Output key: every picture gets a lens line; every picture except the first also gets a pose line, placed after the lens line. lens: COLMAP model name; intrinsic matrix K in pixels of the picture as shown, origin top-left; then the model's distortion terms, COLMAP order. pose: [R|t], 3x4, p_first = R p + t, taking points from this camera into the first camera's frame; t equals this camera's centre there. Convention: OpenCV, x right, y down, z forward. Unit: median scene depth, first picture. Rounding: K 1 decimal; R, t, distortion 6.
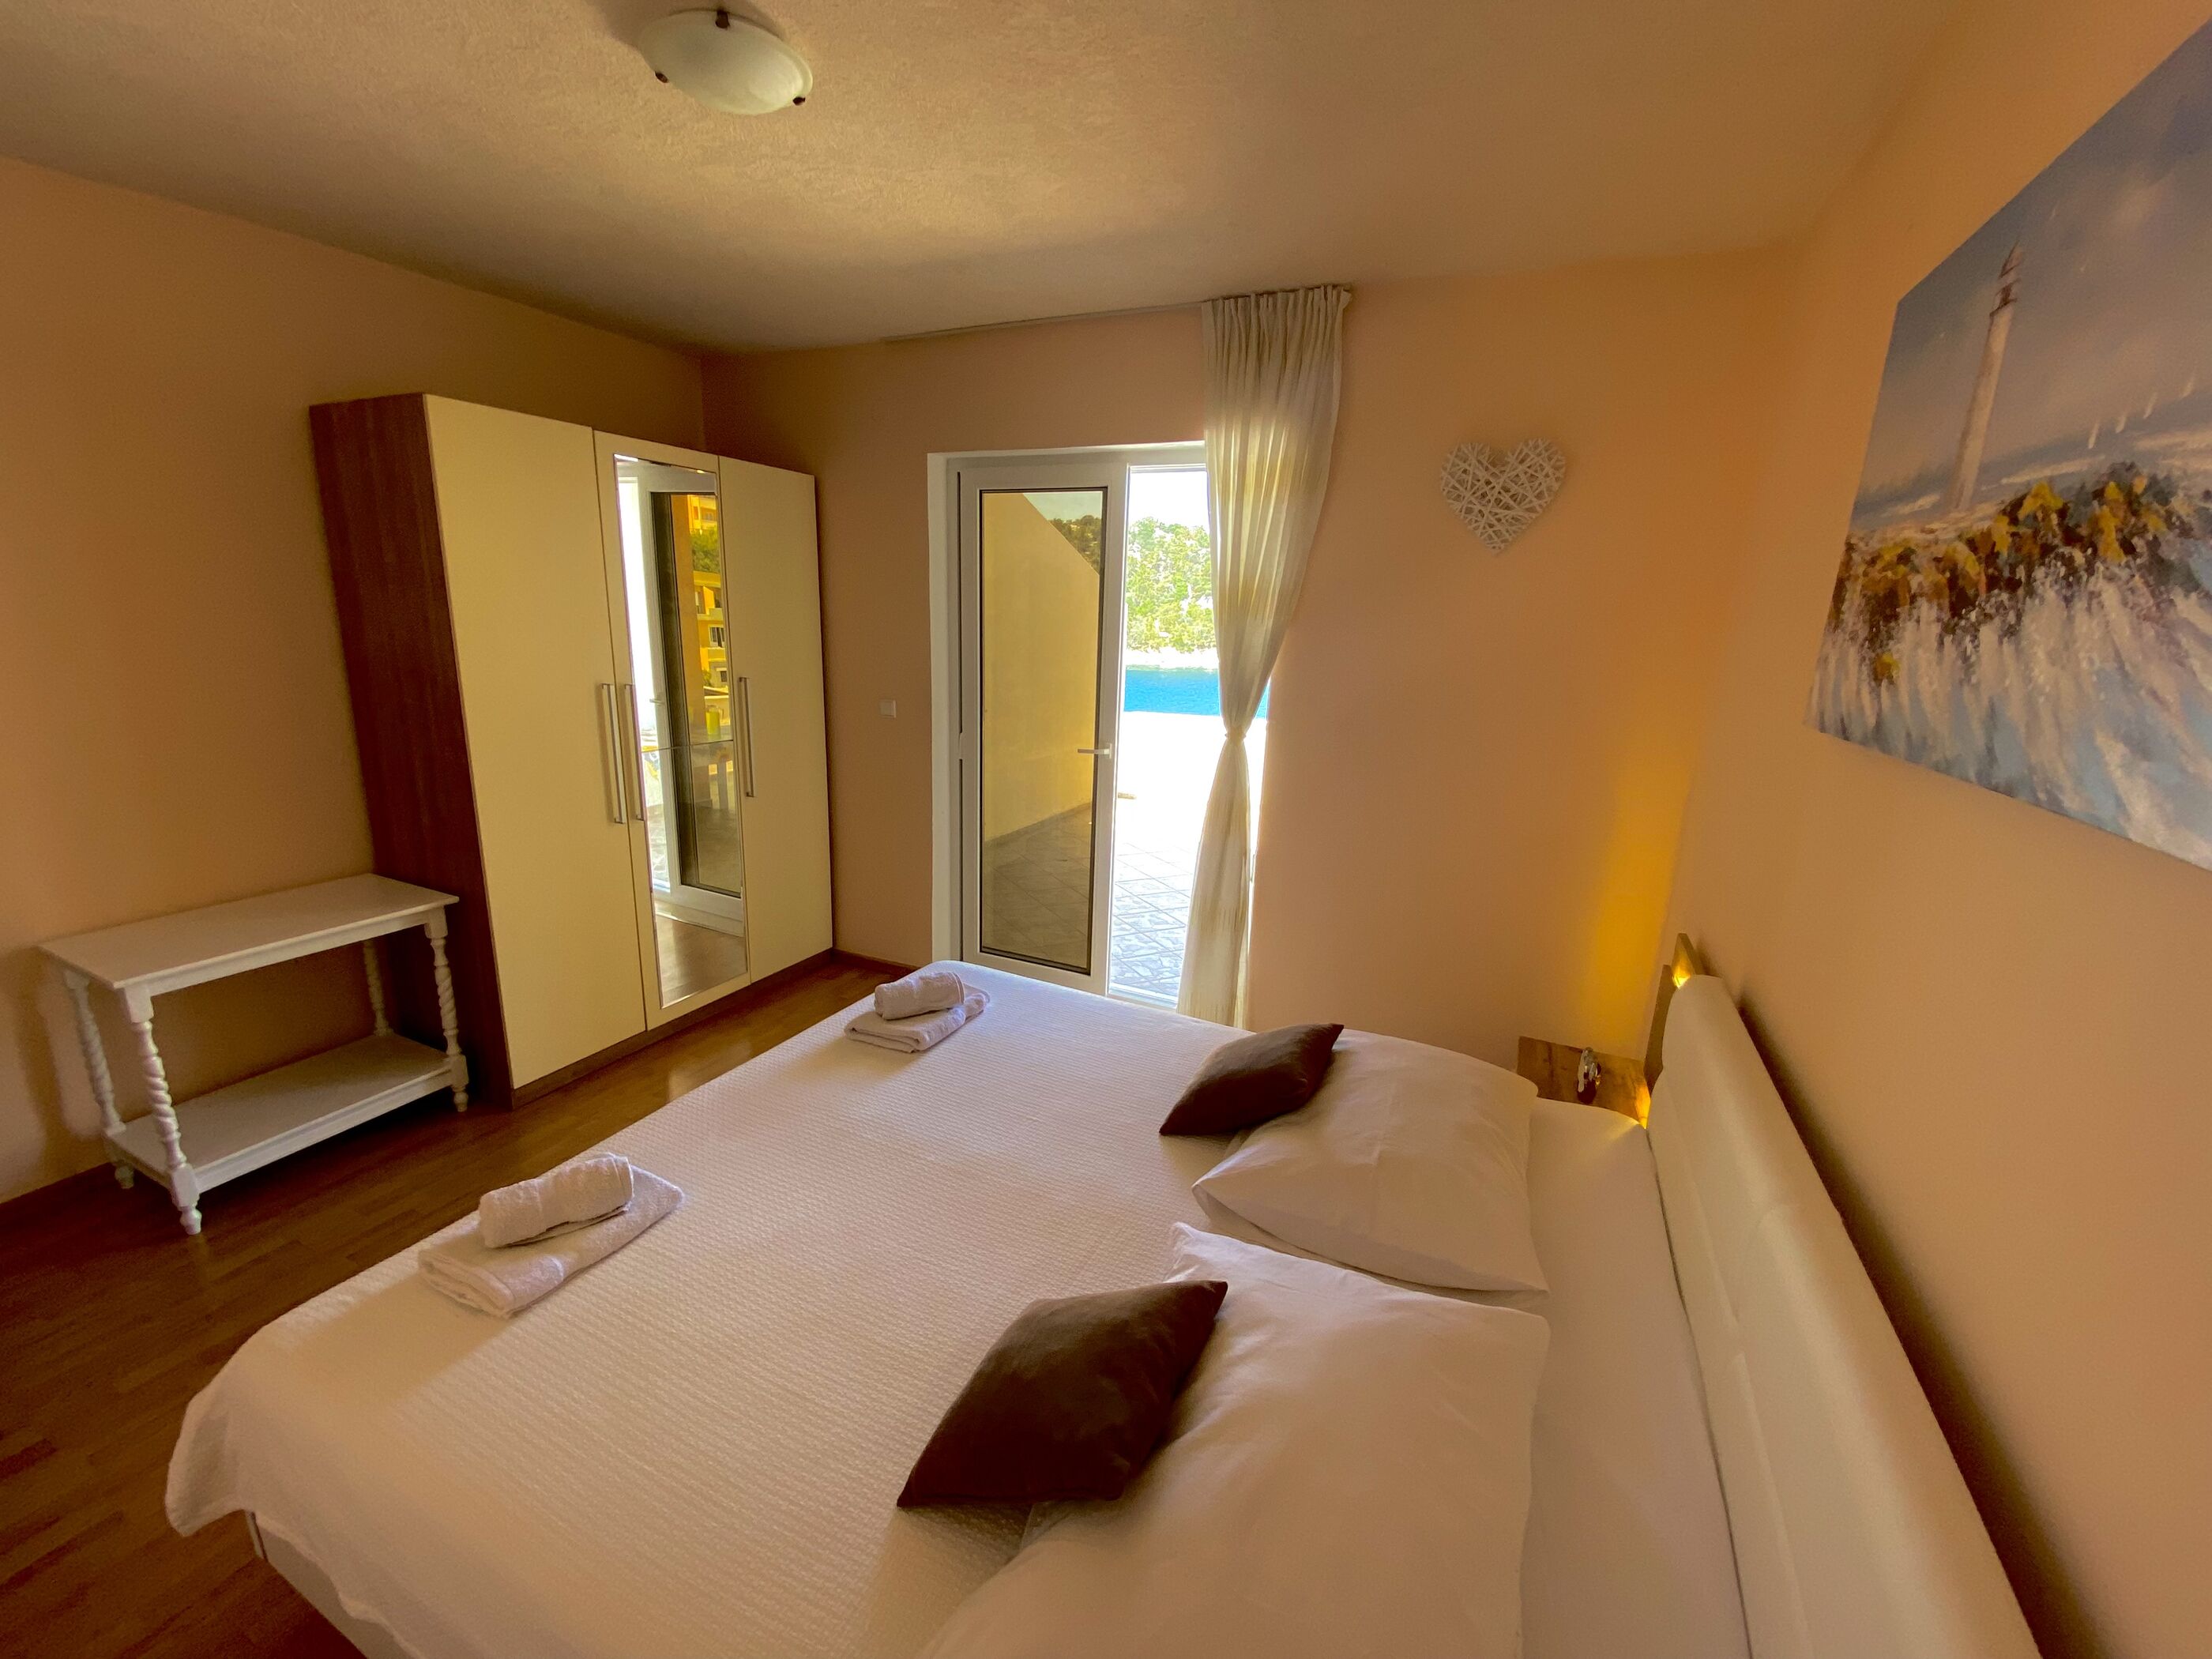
lens RADIAL K [[909.7, 0, 1102.8], [0, 909.7, 820.0], [0, 0, 1]] dist [-0.006667, -0.000963]
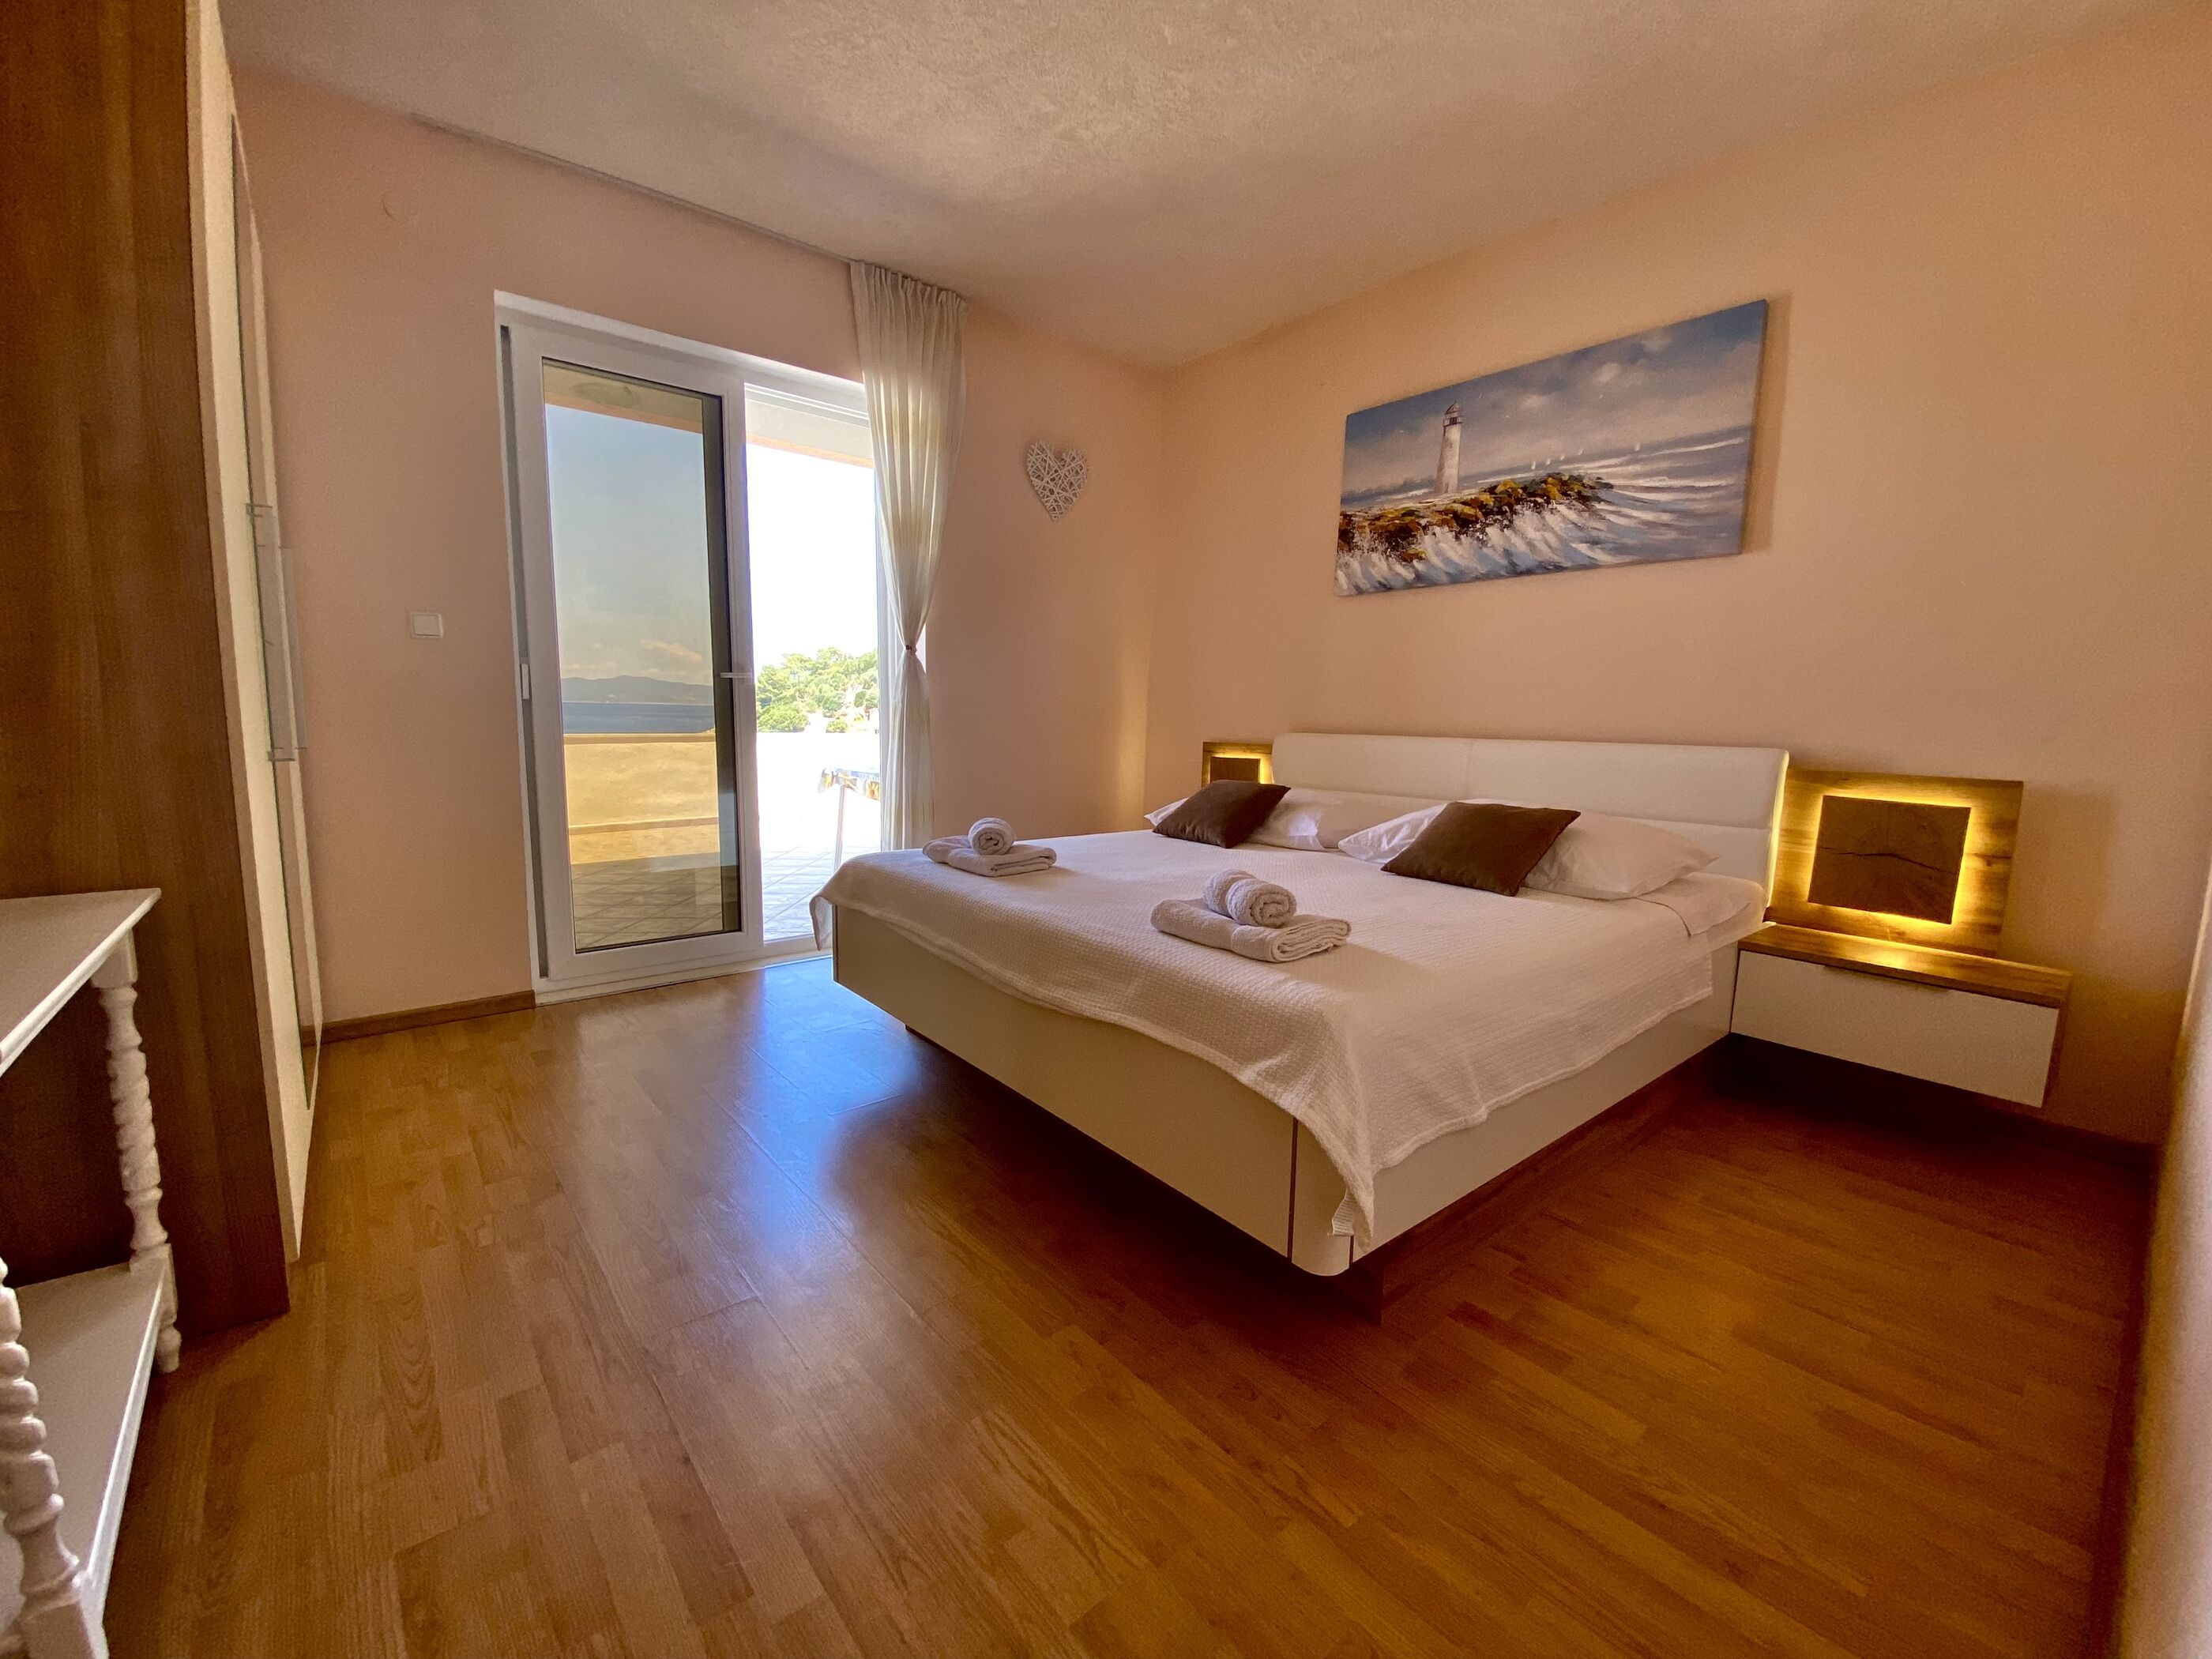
lens RADIAL K [[909.7, 0, 1104.2], [0, 909.7, 832.1], [0, 0, 1]] dist [-0.006667, -0.000963]
pose [[0.423642, -0.140556, 0.894859, -2.228815], [0.202679, 0.977550, 0.057592, 0.317489], [-0.882864, 0.156970, 0.442618, 0.861680]]
